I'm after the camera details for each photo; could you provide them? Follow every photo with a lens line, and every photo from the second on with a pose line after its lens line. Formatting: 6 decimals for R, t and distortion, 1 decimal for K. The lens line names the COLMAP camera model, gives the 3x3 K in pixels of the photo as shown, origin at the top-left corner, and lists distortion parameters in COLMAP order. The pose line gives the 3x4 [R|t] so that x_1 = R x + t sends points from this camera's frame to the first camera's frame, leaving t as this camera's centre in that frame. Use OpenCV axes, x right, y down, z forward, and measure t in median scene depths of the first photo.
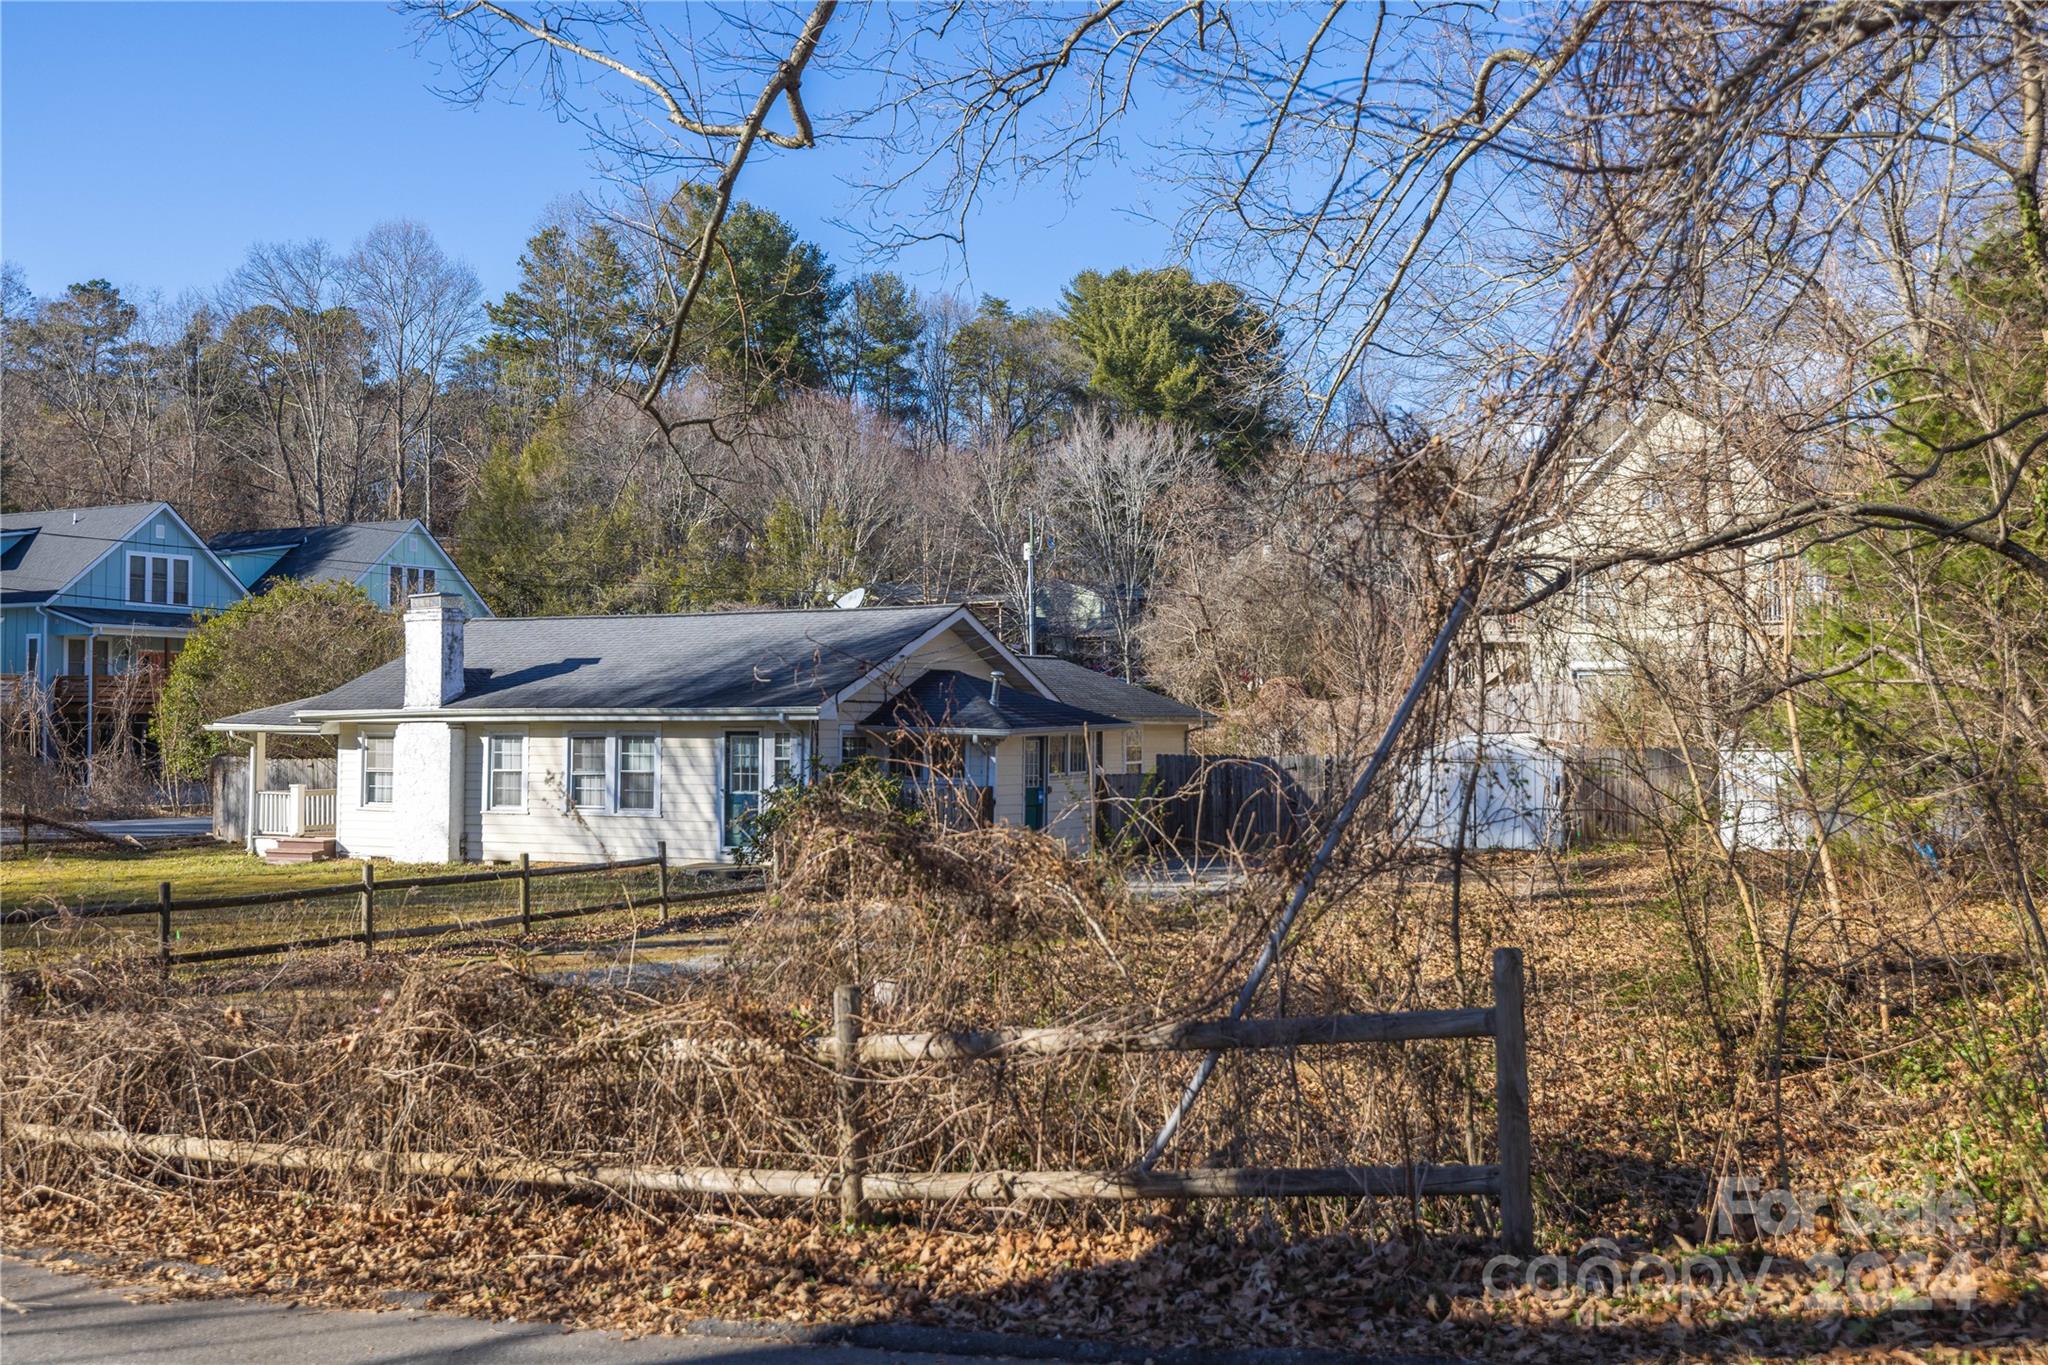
lens RADIAL K [[1968.6, 0, 1024.0], [0, 1968.6, 682.5], [0, 0, 1]] dist [-0.007764, -0.000316]
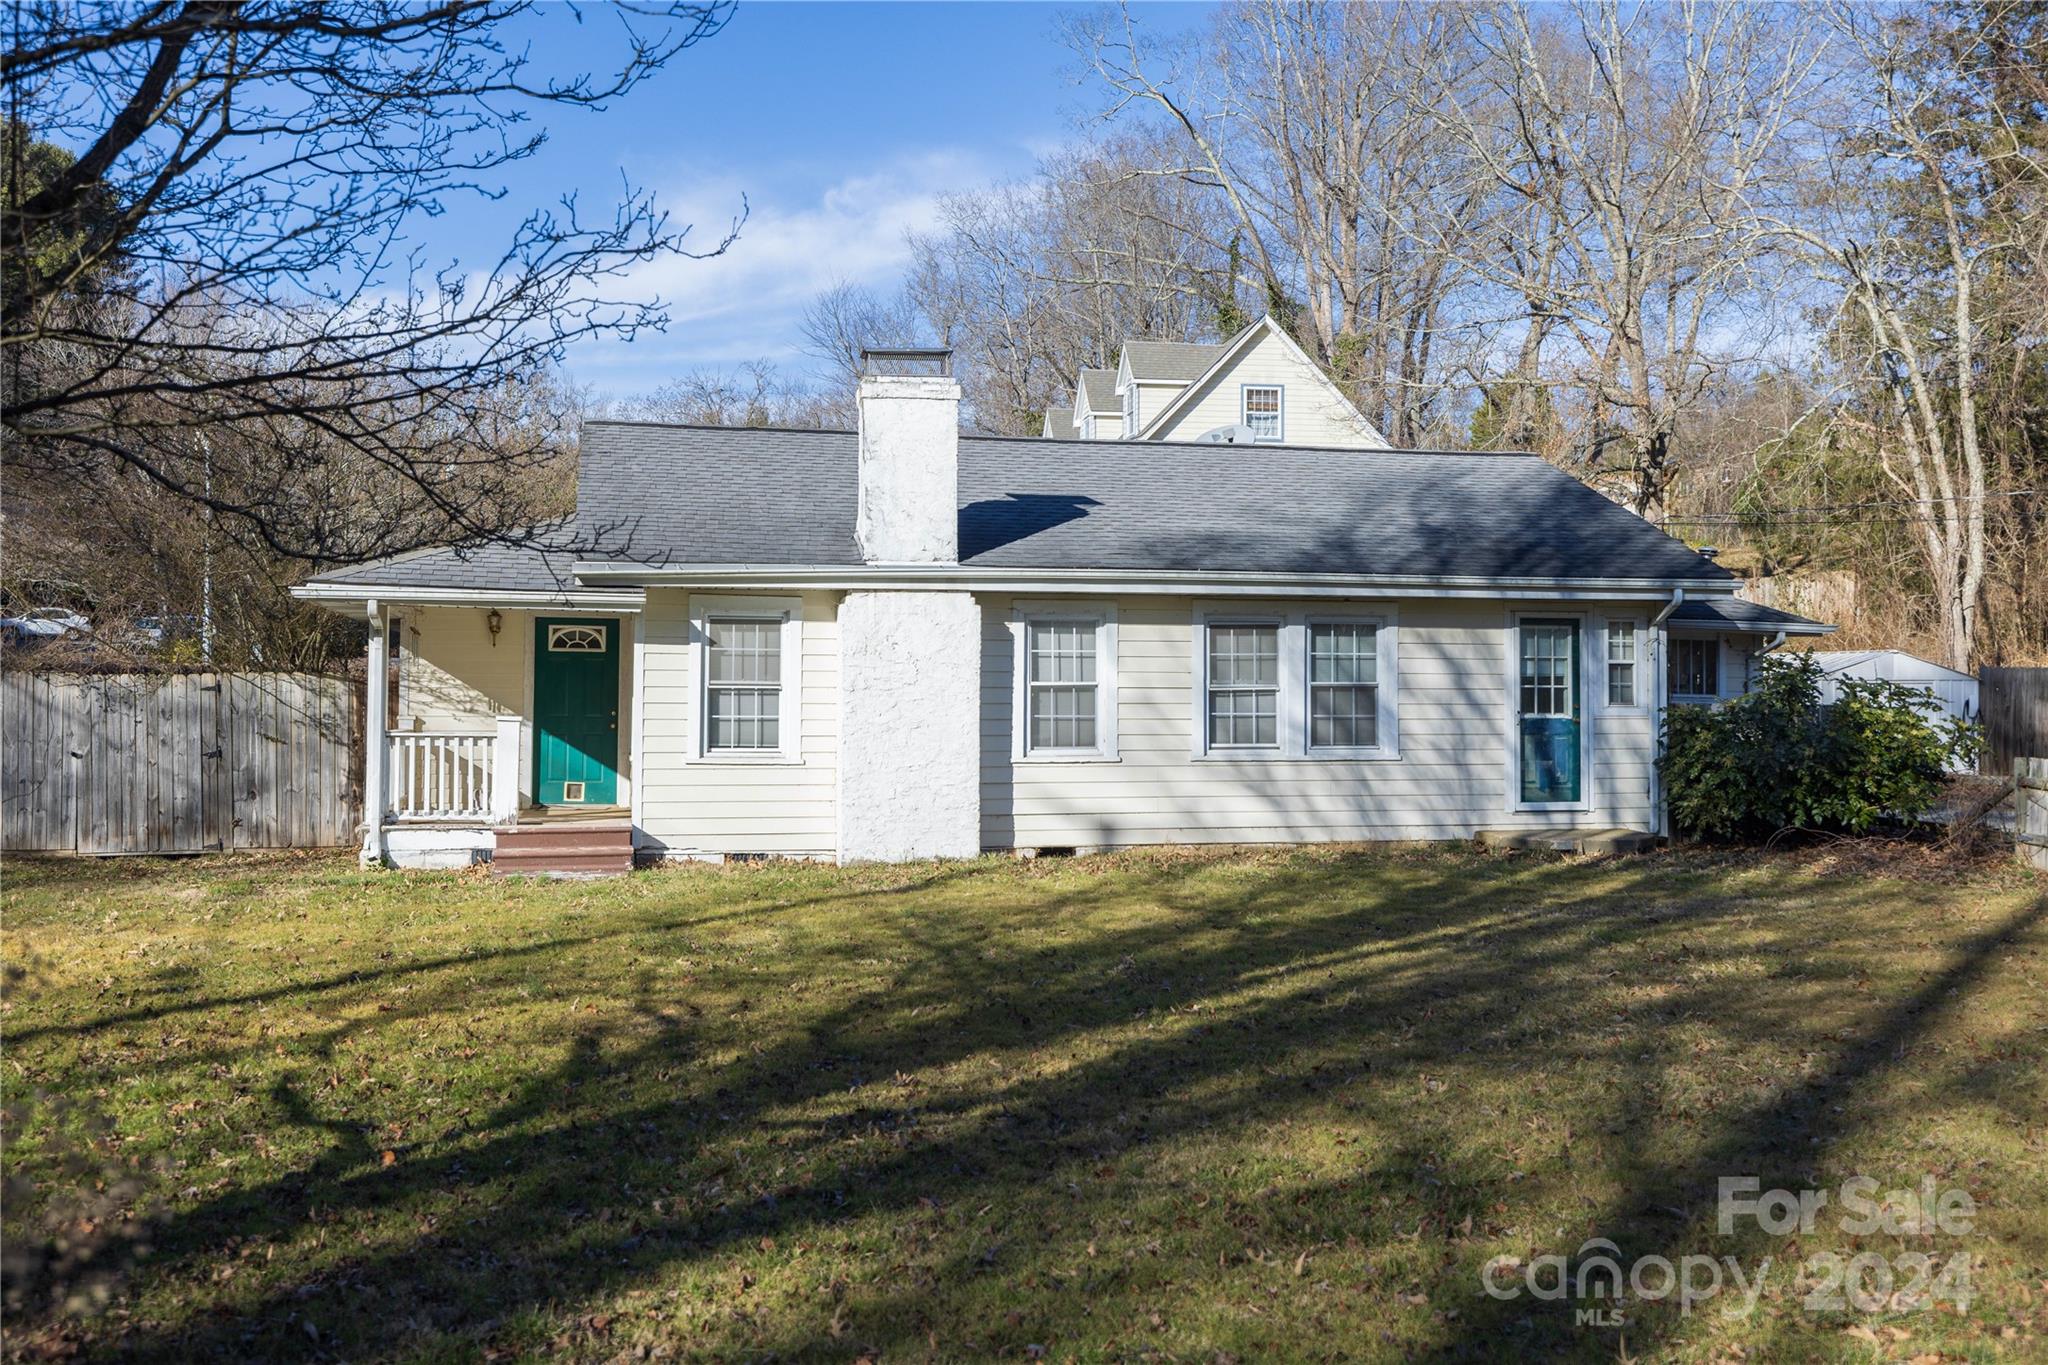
lens RADIAL K [[1968.6, 0, 1024.0], [0, 1968.6, 682.5], [0, 0, 1]] dist [-0.007764, -0.000316]
pose [[0.771010, 0.009987, 0.636744, -0.593541], [-0.016537, 0.999854, 0.004342, 0.040280], [-0.636608, -0.013877, 0.771063, 0.556625]]
